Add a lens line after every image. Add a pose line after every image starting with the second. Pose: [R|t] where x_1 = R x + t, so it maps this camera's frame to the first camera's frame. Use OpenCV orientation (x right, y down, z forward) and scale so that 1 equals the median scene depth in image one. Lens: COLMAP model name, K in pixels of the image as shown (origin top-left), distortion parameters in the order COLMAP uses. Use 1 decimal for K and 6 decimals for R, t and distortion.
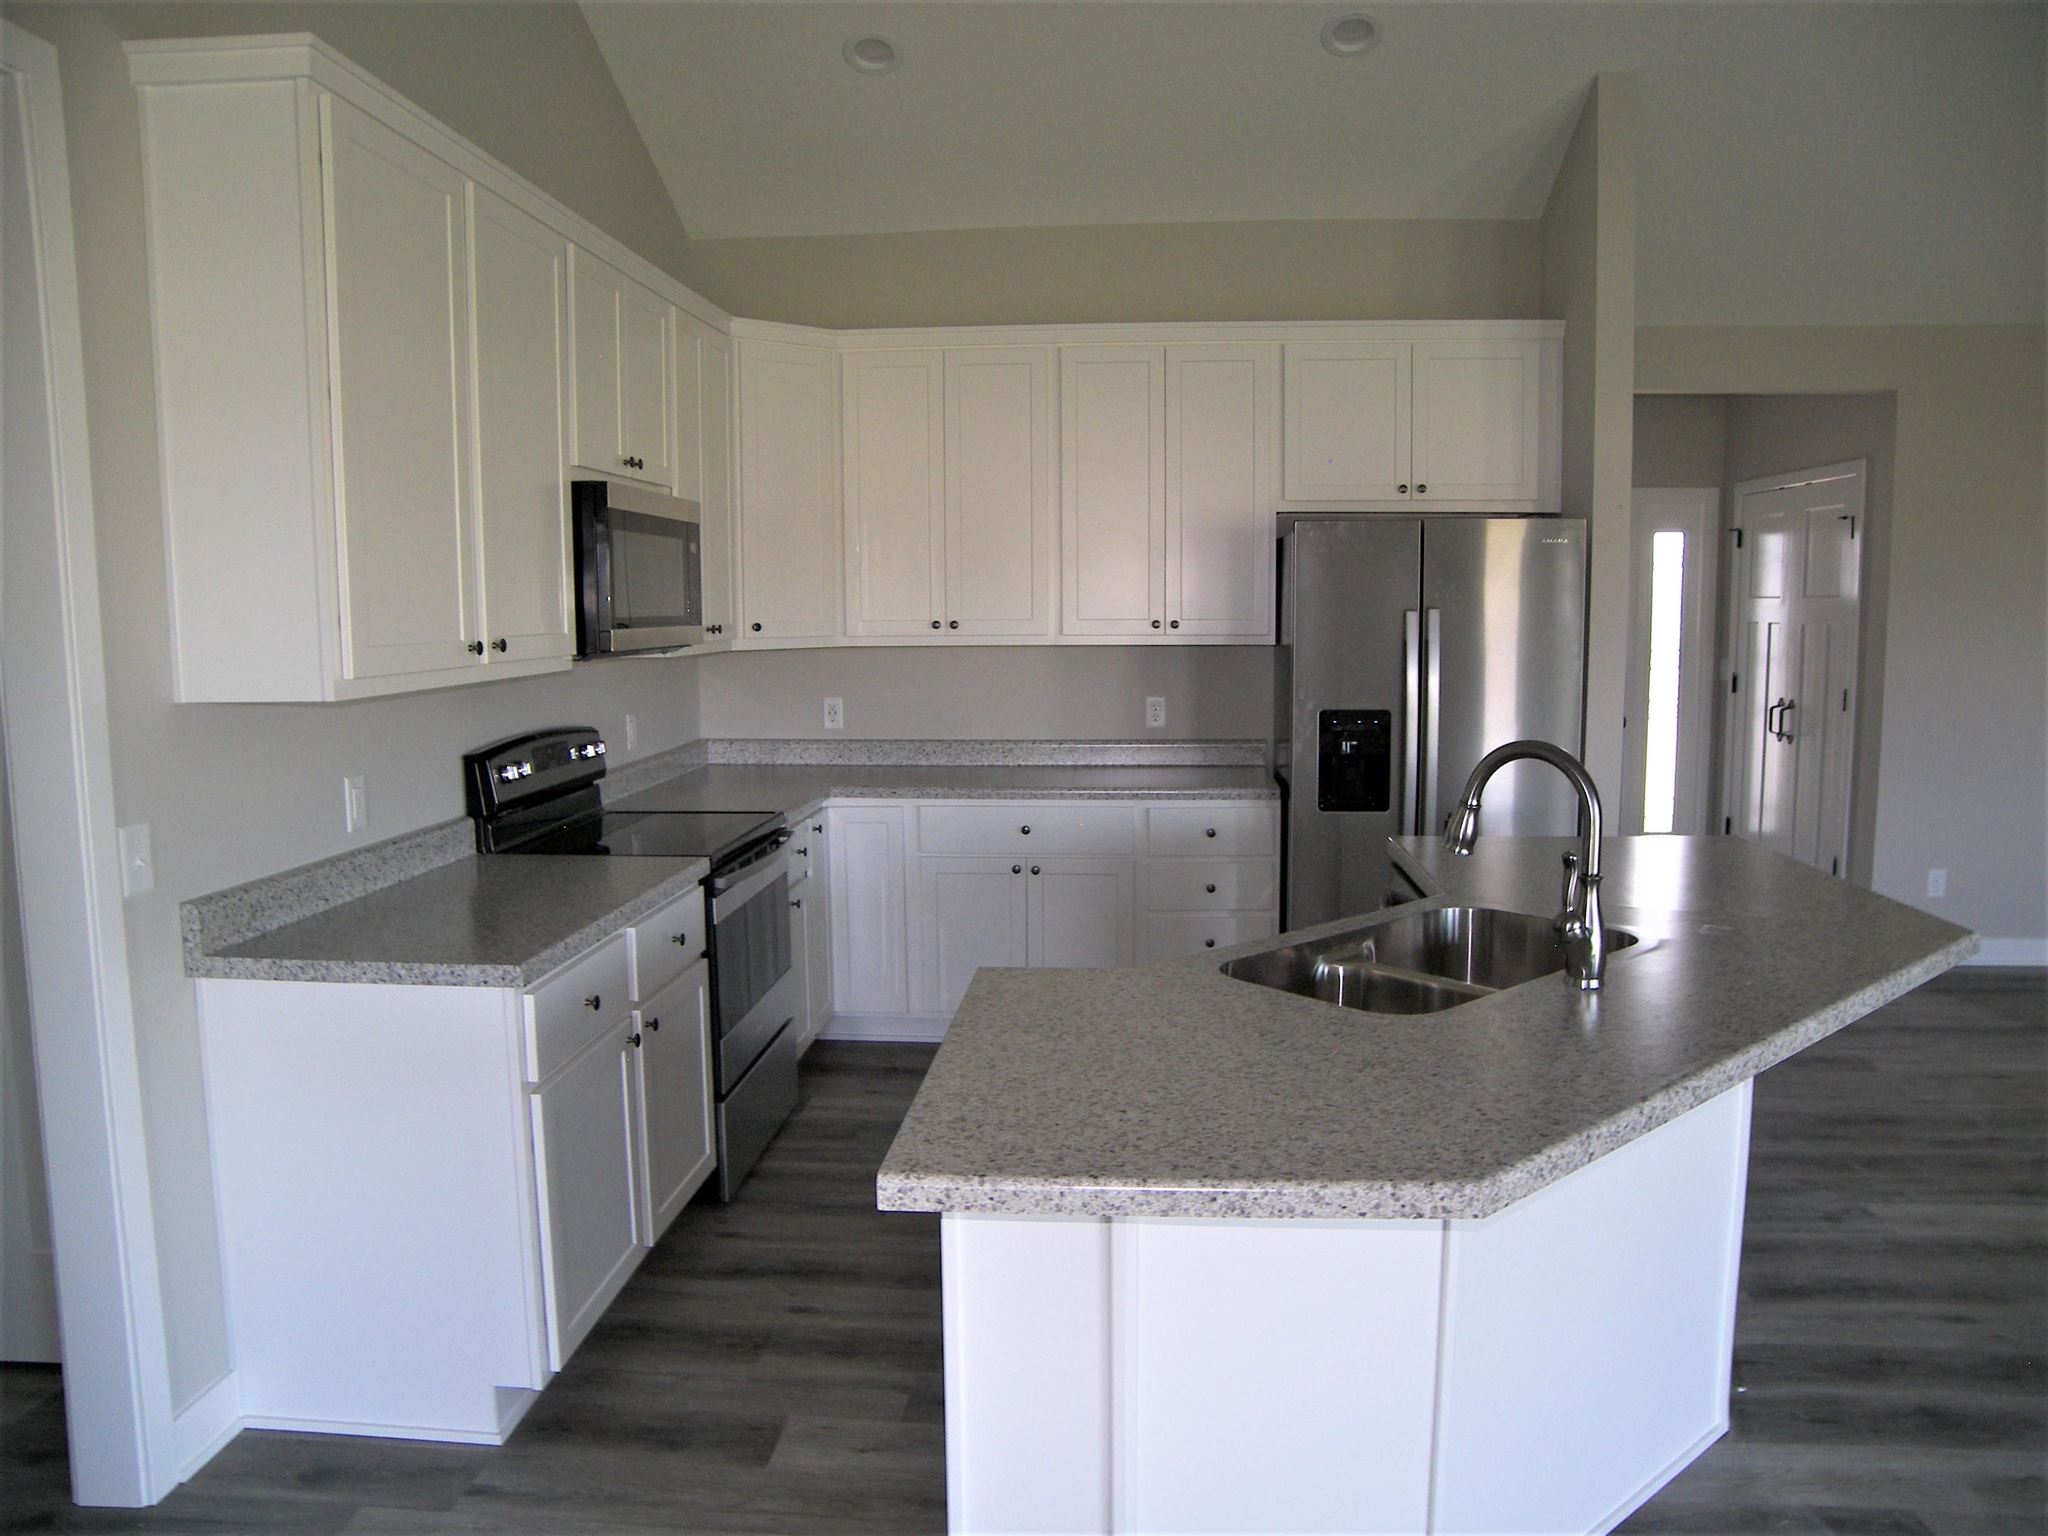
lens RADIAL K [[1446.4, 0, 1024.0], [0, 1446.4, 768.0], [0, 0, 1]] dist [-0.152590, 0.108838]
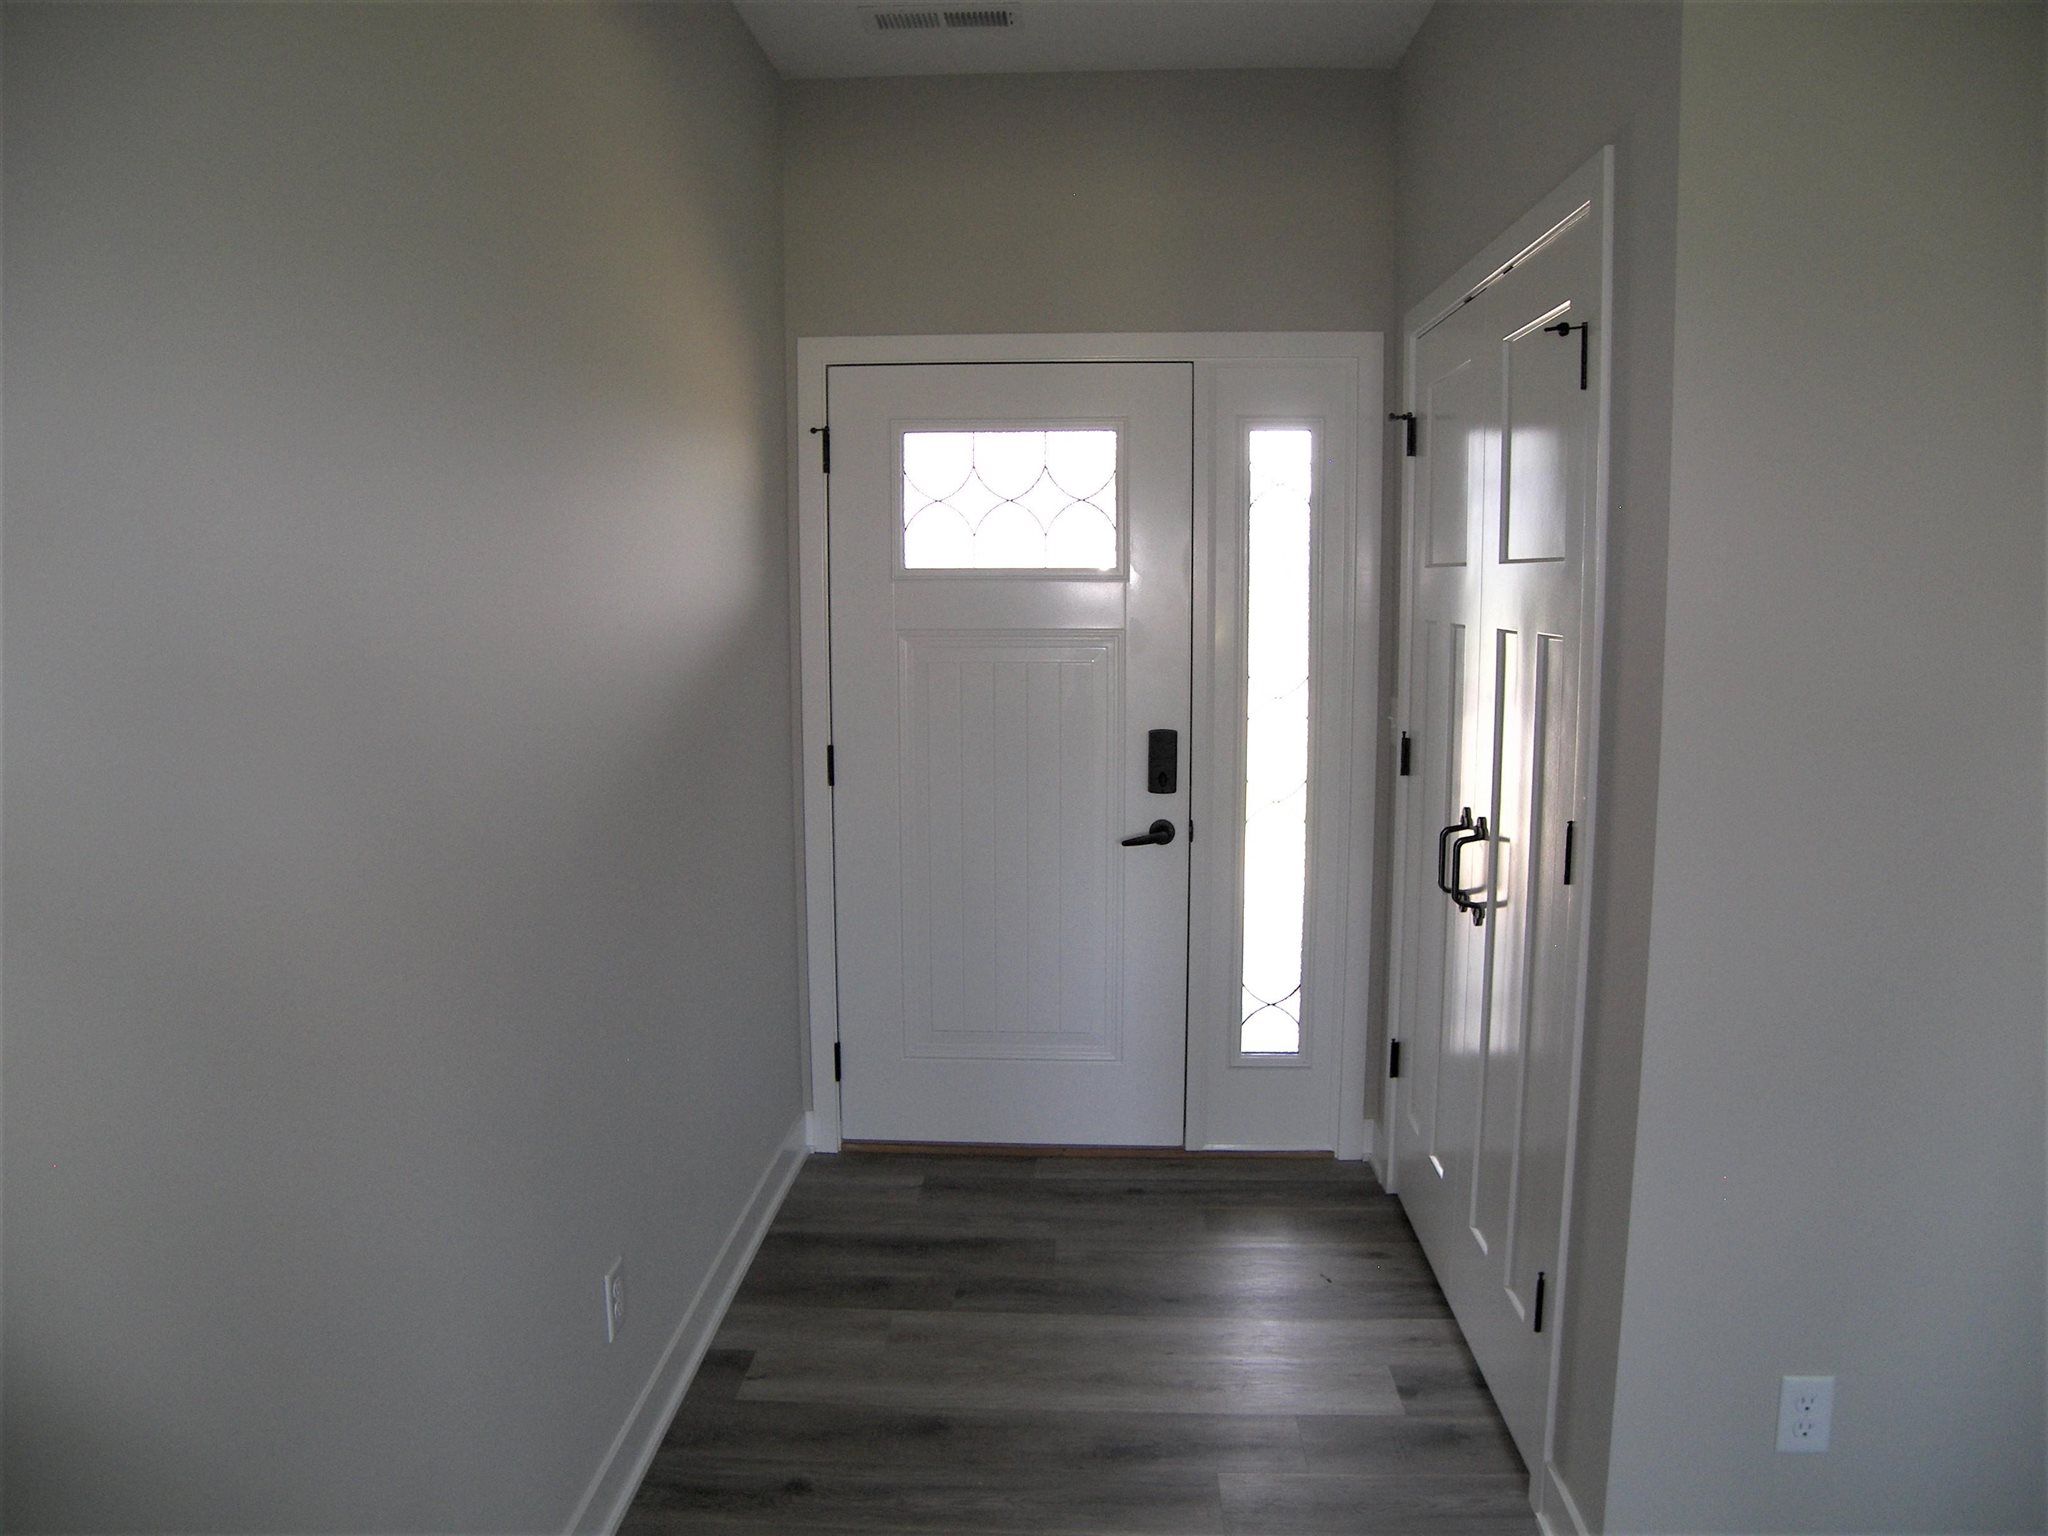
lens RADIAL K [[1446.4, 0, 1024.0], [0, 1446.4, 768.0], [0, 0, 1]] dist [-0.152590, 0.108838]
pose [[0.999191, 0.001020, 0.040196, 0.368226], [-0.001692, 0.999860, 0.016676, -0.064604], [-0.040174, -0.016730, 0.999053, 0.543613]]
